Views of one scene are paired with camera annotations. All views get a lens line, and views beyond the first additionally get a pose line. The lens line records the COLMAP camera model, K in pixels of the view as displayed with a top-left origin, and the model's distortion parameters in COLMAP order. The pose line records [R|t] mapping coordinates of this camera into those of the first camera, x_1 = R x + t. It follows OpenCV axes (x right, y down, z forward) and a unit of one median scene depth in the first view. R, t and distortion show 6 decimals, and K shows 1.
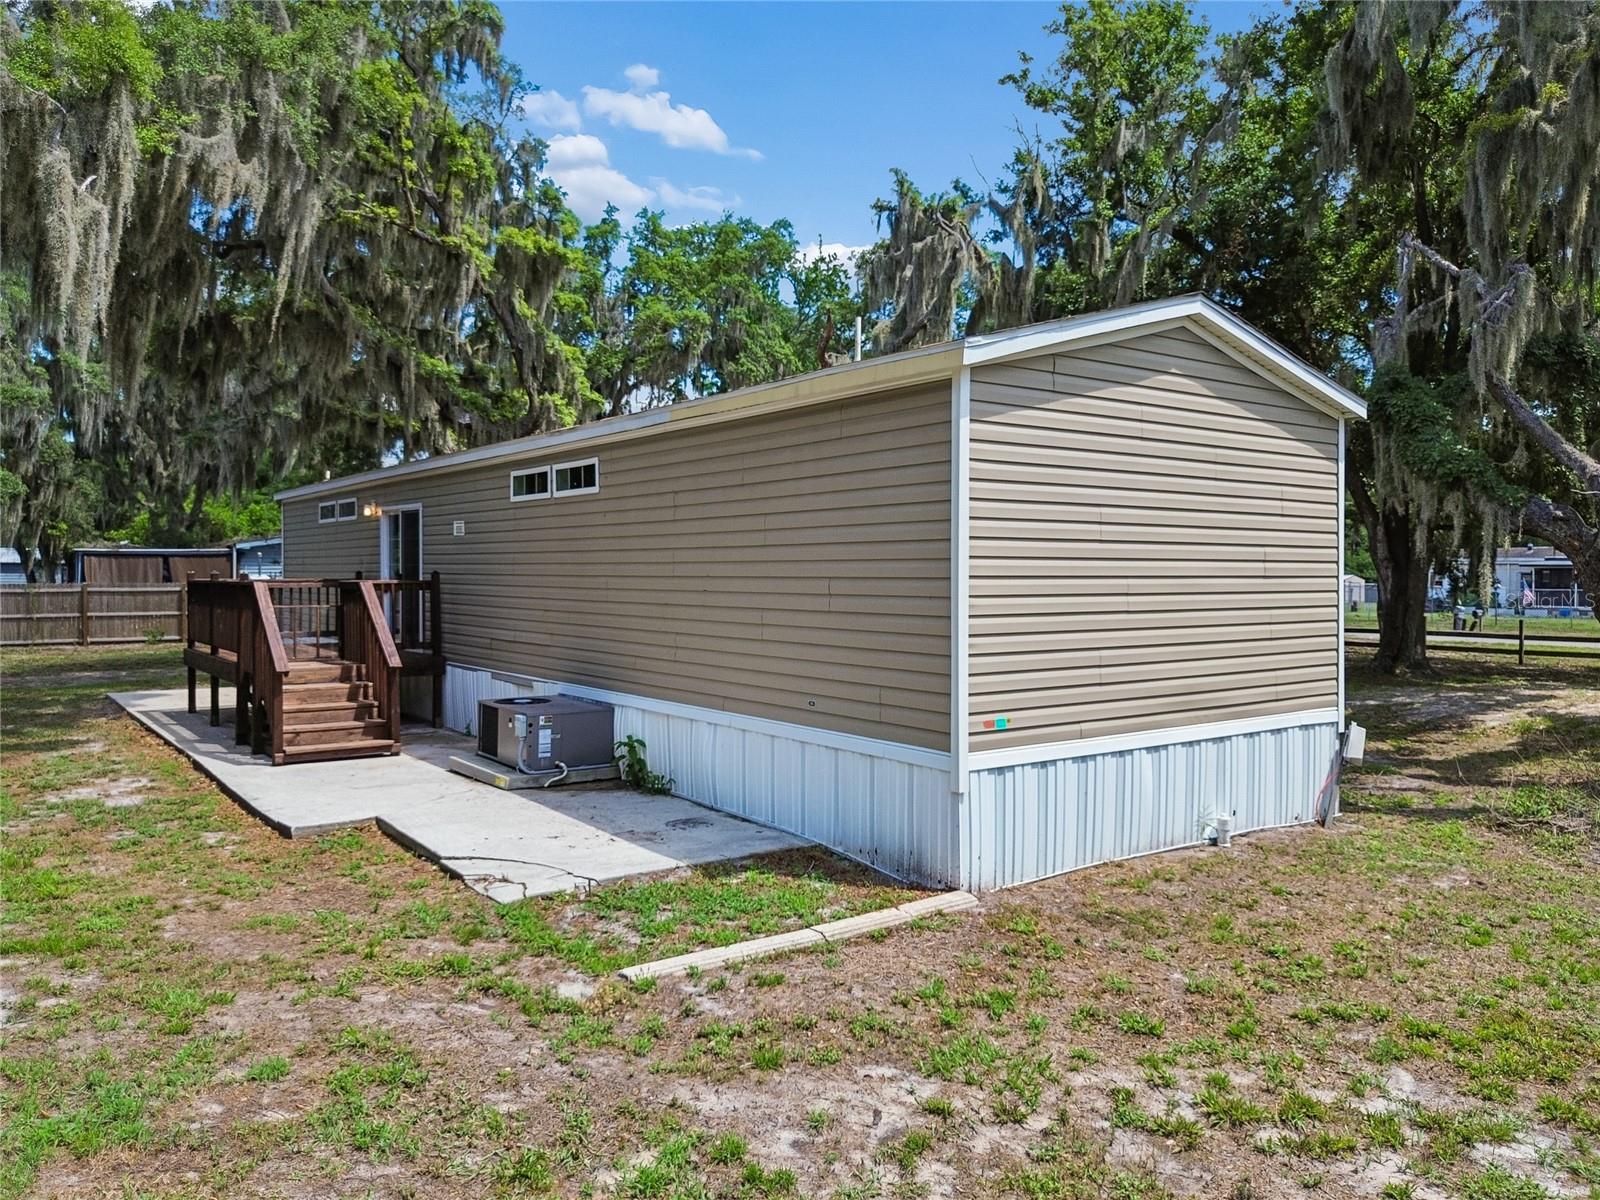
lens RADIAL K [[1149.1, 0, 800.0], [0, 1149.1, 600.0], [0, 0, 1]] dist [0.040409, -0.039862]
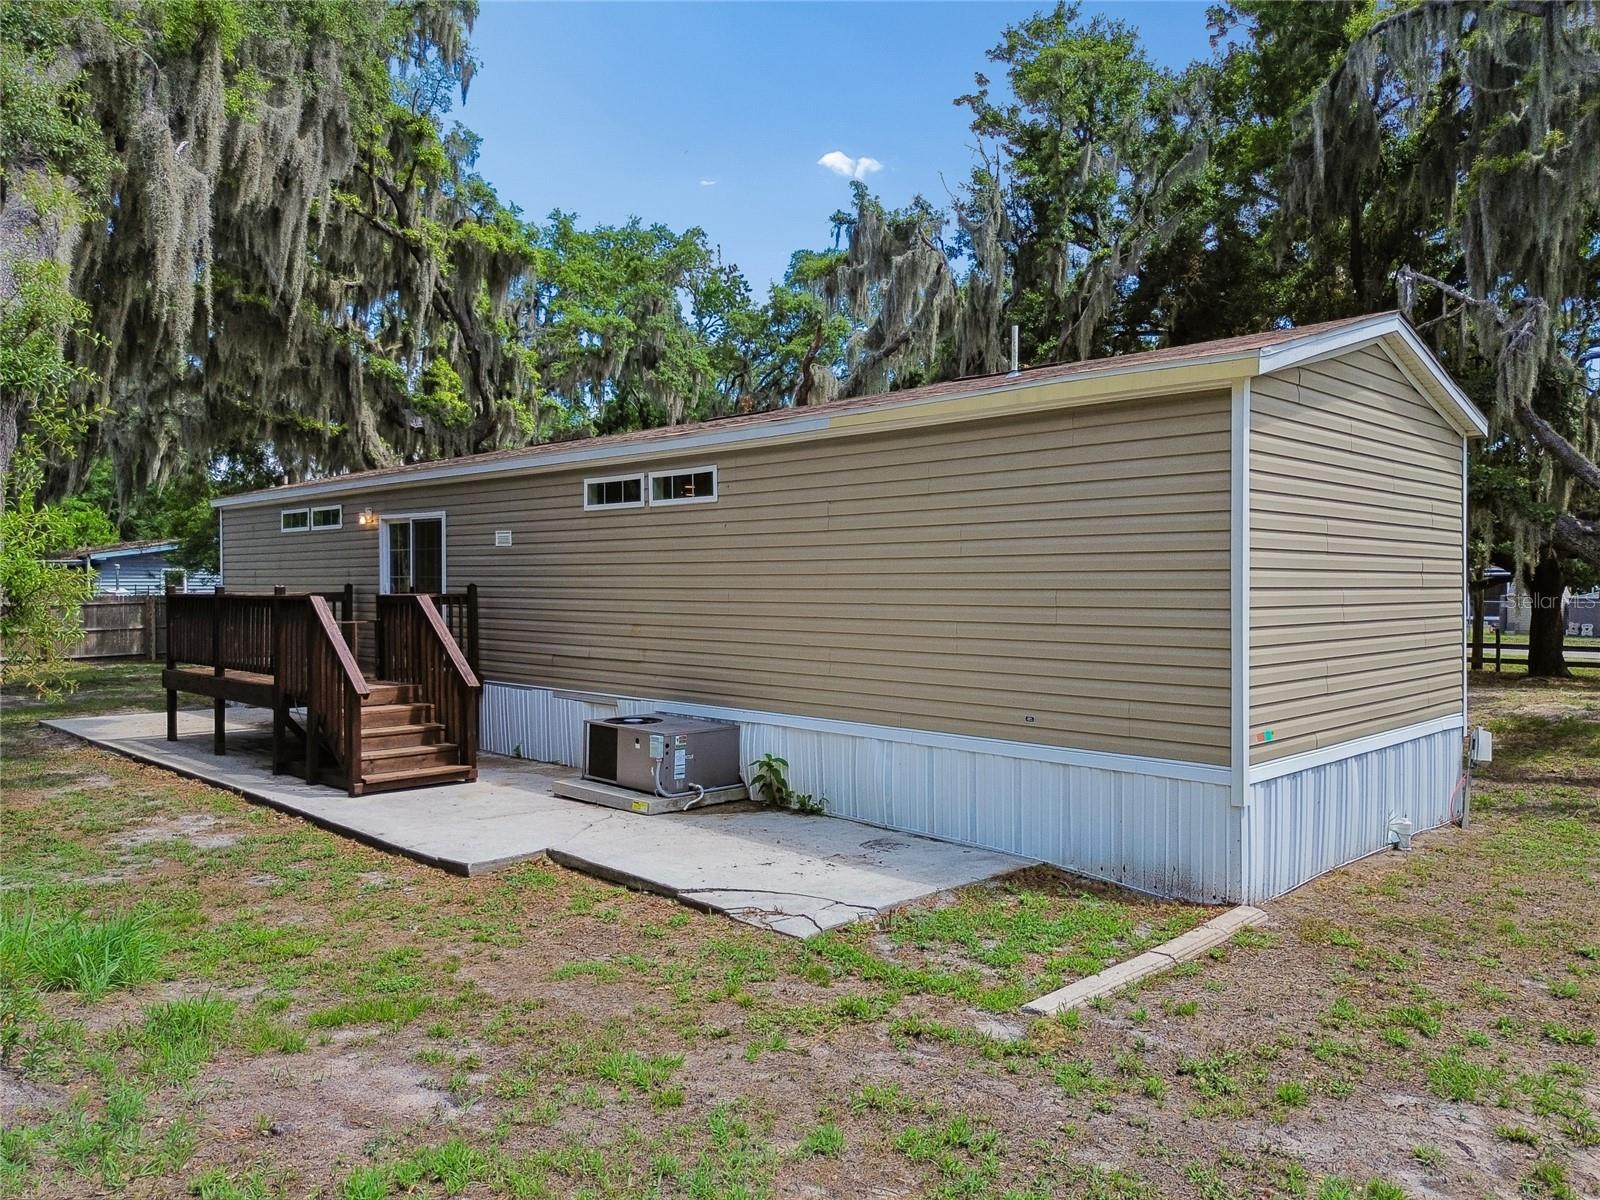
lens RADIAL K [[1140.0, 0, 781.4], [0, 1140.0, 602.9], [0, 0, 1]] dist [0.051216, -0.045123]
pose [[0.989010, -0.004139, 0.147789, -0.296043], [0.005212, 0.999963, -0.006876, -0.002363], [-0.147755, 0.007571, 0.988995, 0.058370]]
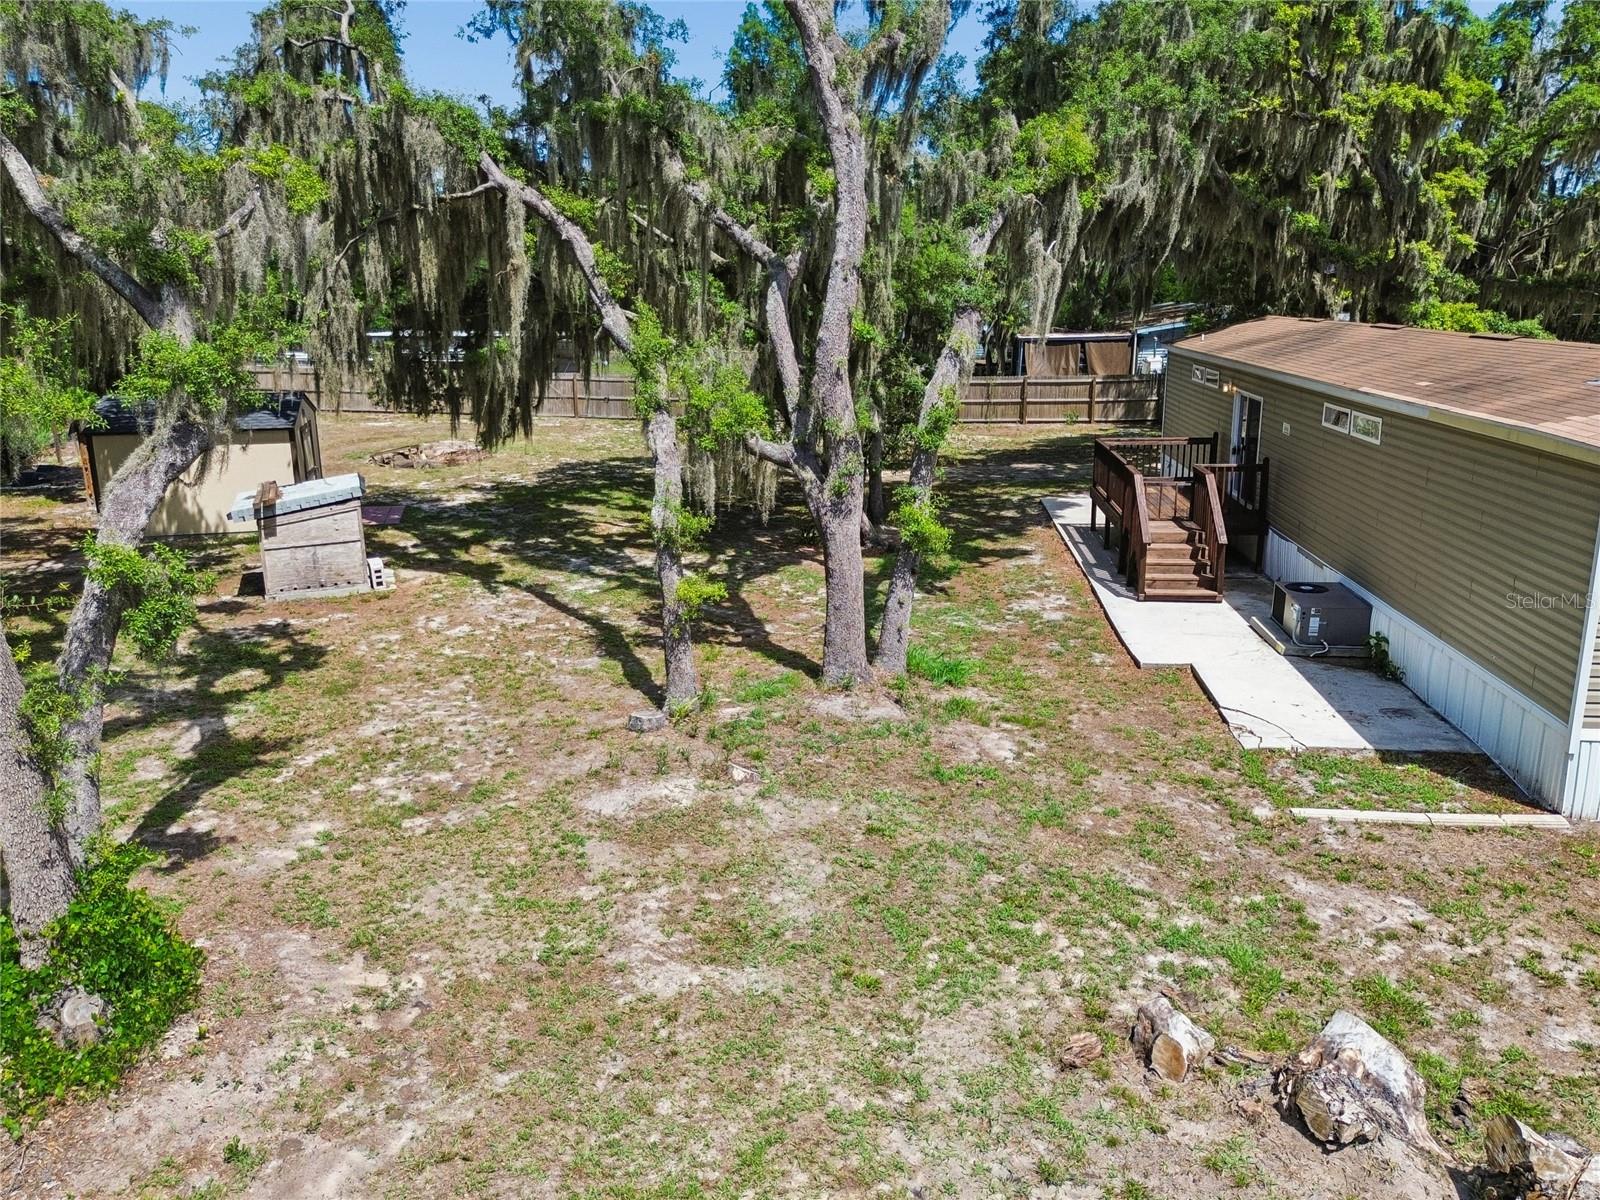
lens RADIAL K [[1192.1, 0, 795.8], [0, 1192.1, 559.9], [0, 0, 1]] dist [0.084810, -0.065413]
pose [[0.746231, 0.140263, -0.650742, 0.281549], [0.004000, 0.976587, 0.215084, -0.301566], [0.665675, -0.163105, 0.728199, -0.544571]]
